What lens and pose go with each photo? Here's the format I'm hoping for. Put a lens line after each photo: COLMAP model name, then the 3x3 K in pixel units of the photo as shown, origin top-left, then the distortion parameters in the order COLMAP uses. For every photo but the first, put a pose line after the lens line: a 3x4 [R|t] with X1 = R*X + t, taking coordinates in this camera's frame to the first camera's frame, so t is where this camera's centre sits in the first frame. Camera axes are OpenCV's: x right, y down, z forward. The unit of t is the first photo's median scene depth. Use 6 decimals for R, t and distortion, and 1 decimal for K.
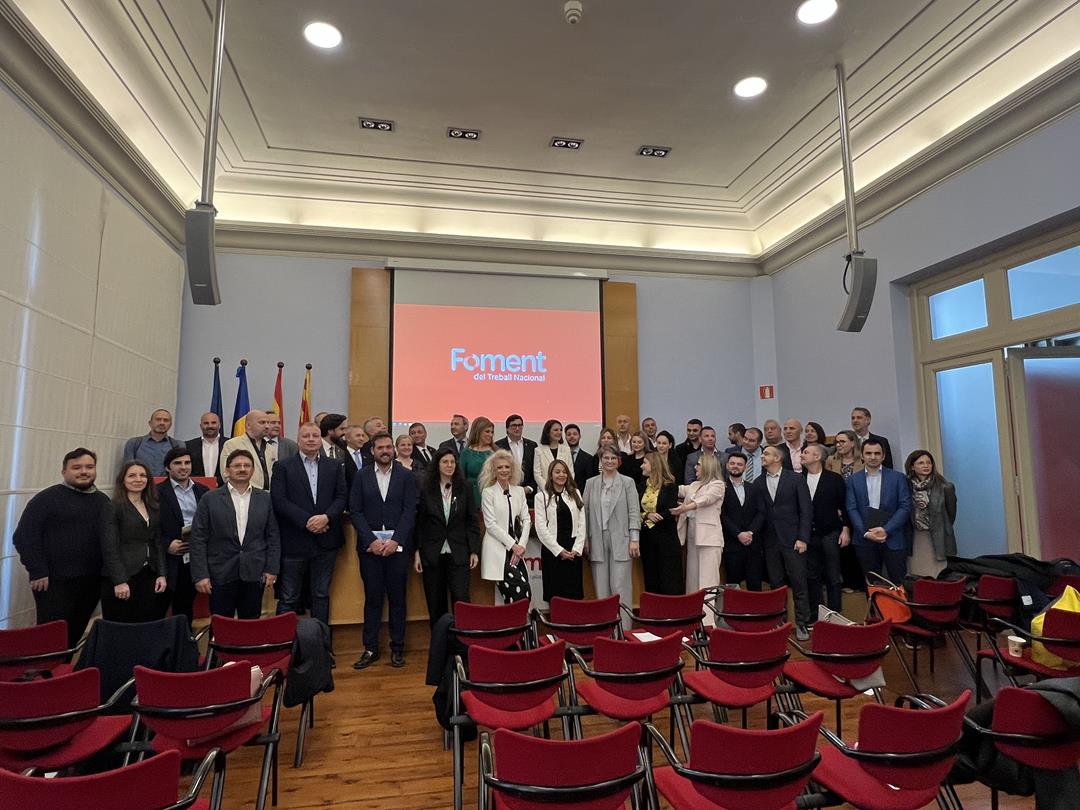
lens RADIAL K [[610.3, 0, 553.0], [0, 610.3, 405.5], [0, 0, 1]] dist [-0.003054, 0.001392]
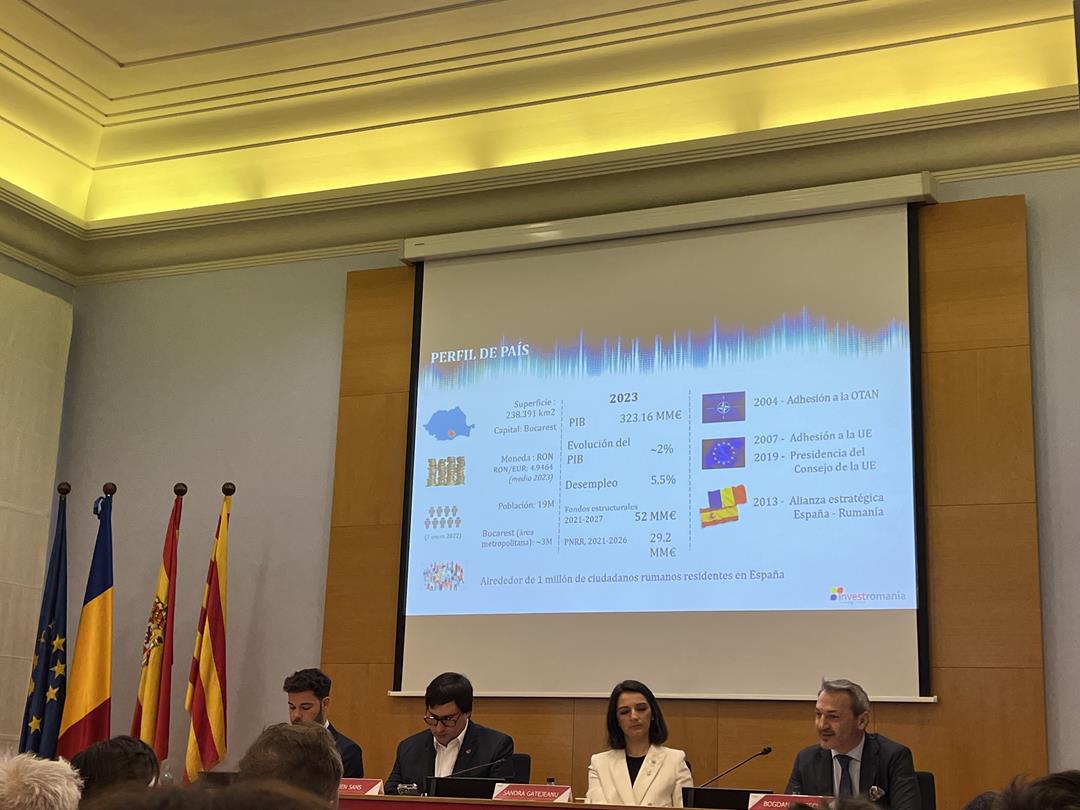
lens RADIAL K [[1599.2, 0, 540.0], [0, 1599.2, 405.0], [0, 0, 1]] dist [0.250645, -1.026985]
pose [[0.804106, -0.090034, -0.587628, 1.365631], [0.029925, 0.993342, -0.111246, 0.048191], [0.593732, 0.071869, 0.801447, 0.281053]]
